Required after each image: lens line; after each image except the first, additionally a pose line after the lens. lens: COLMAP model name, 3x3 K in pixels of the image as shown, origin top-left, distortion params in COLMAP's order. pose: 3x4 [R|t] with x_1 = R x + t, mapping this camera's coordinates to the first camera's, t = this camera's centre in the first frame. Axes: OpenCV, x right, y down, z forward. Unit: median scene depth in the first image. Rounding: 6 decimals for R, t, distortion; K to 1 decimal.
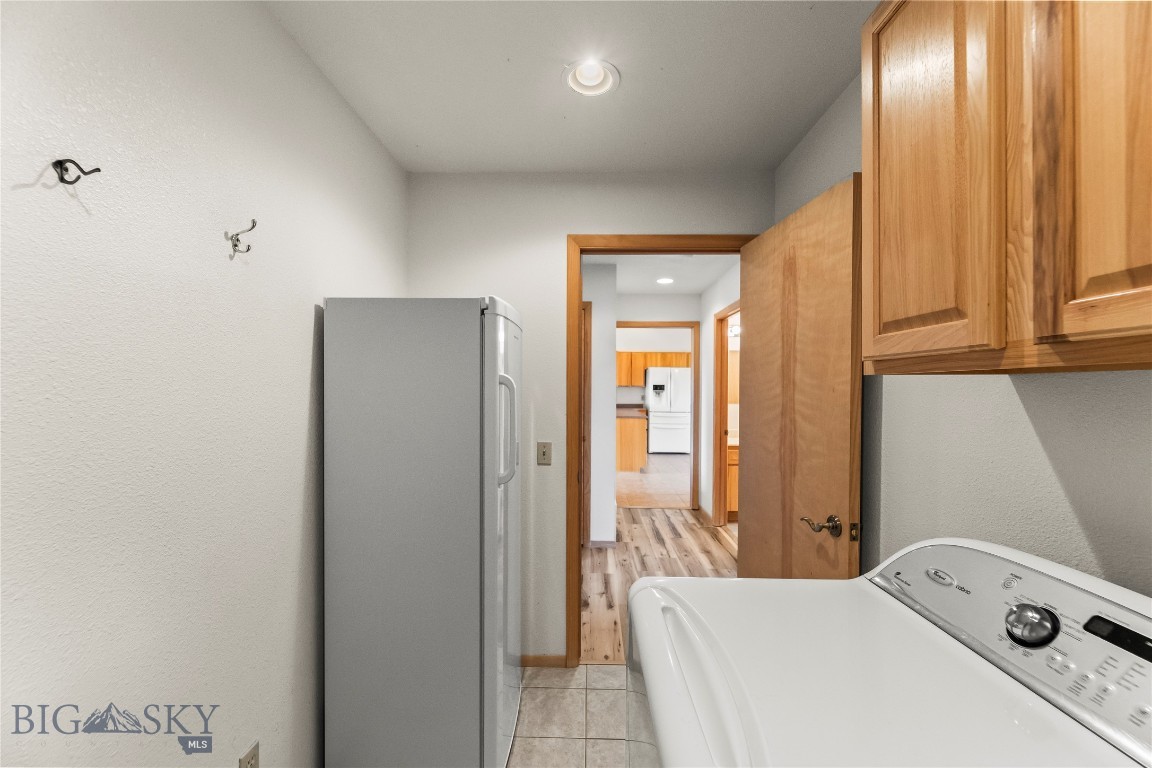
lens RADIAL K [[478.9, 0, 576.8], [0, 478.9, 388.5], [0, 0, 1]] dist [-0.005823, 0.000532]
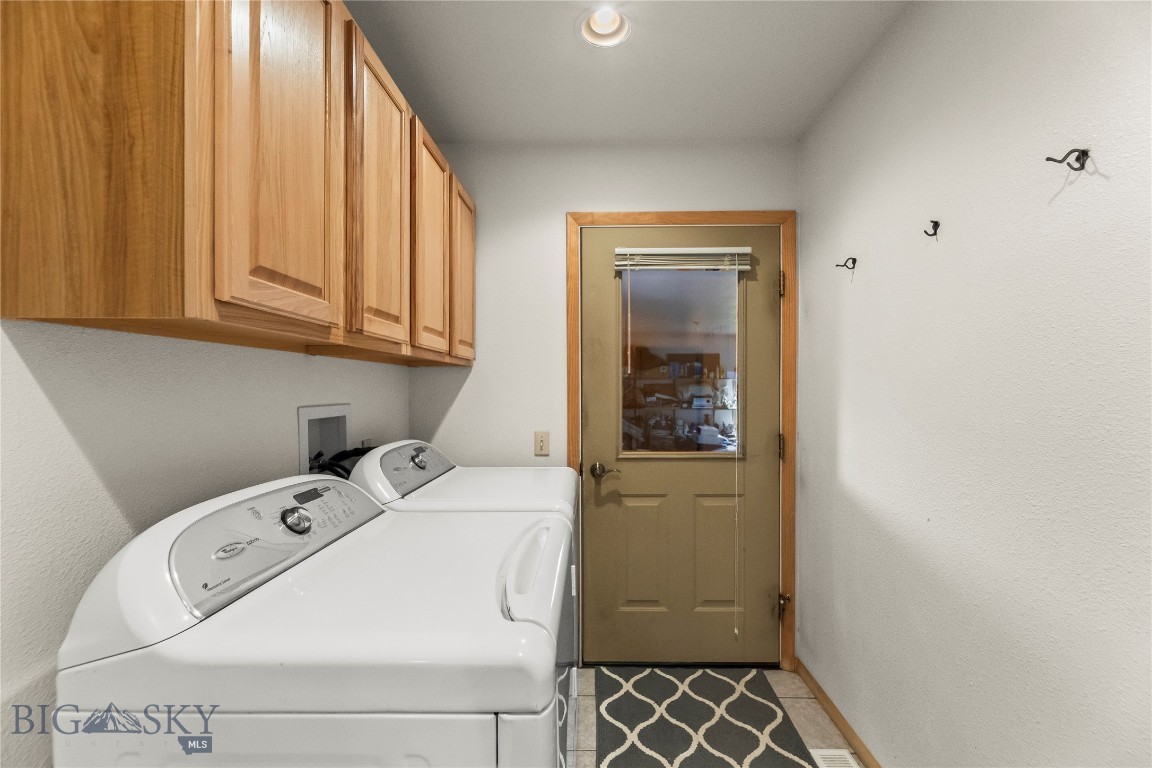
lens RADIAL K [[478.9, 0, 586.5], [0, 478.9, 394.2], [0, 0, 1]] dist [-0.005823, 0.000532]
pose [[-0.999752, -0.003884, -0.021928, 0.101083], [-0.004192, 0.999893, 0.014029, 0.081898], [0.021871, 0.014117, -0.999661, 2.059852]]
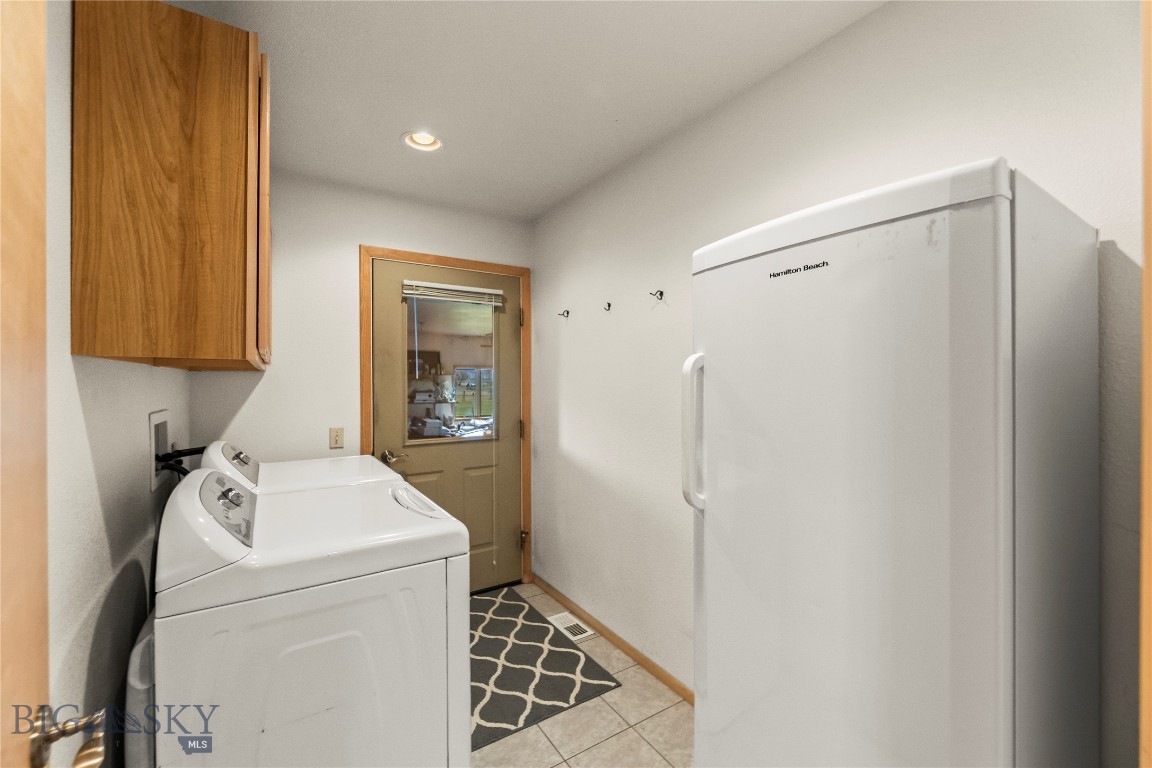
lens RADIAL K [[478.9, 0, 578.4], [0, 478.9, 380.5], [0, 0, 1]] dist [-0.005823, 0.000532]
pose [[-0.820670, -0.004062, -0.571388, 0.819035], [-0.003597, 0.999992, -0.001943, 0.018717], [0.571391, 0.000461, -0.820678, 2.891412]]
